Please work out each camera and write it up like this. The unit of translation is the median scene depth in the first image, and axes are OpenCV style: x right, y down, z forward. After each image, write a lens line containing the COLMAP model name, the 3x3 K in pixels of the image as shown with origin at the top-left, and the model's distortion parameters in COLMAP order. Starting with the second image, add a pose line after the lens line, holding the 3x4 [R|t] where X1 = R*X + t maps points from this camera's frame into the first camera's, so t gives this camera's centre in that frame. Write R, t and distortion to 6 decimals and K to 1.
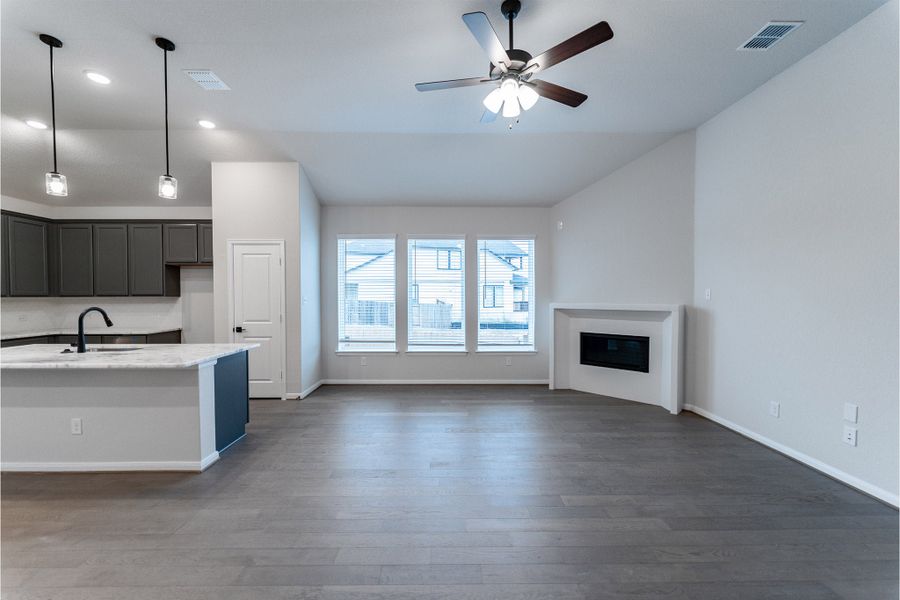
lens RADIAL K [[360.1, 0, 447.2], [0, 360.1, 303.8], [0, 0, 1]] dist [0.000828, -0.001028]
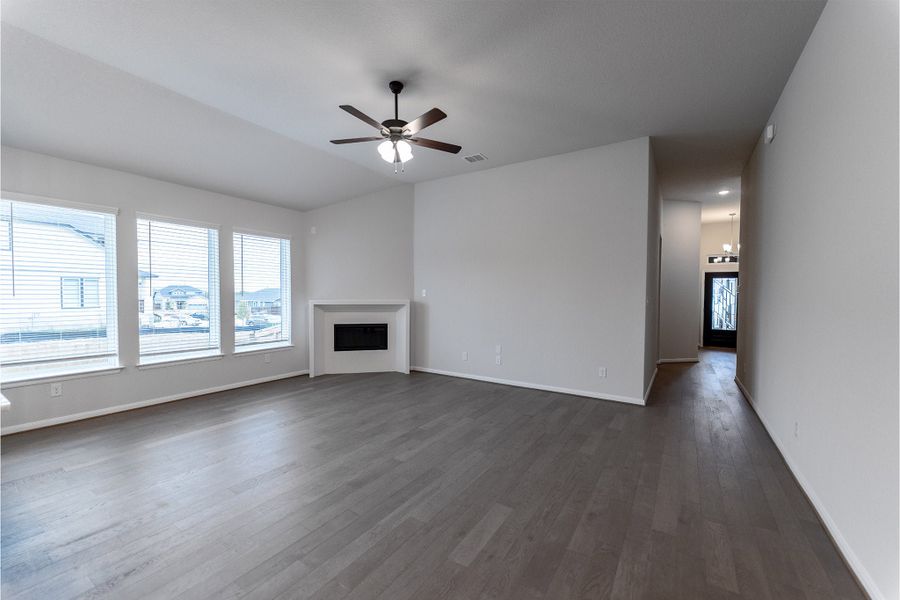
lens RADIAL K [[360.1, 0, 449.5], [0, 360.1, 303.4], [0, 0, 1]] dist [0.000828, -0.001028]
pose [[0.553503, -0.016301, 0.832687, -0.447205], [0.012454, 0.999859, 0.011295, 0.001149], [-0.832754, 0.004119, 0.553628, 0.032100]]
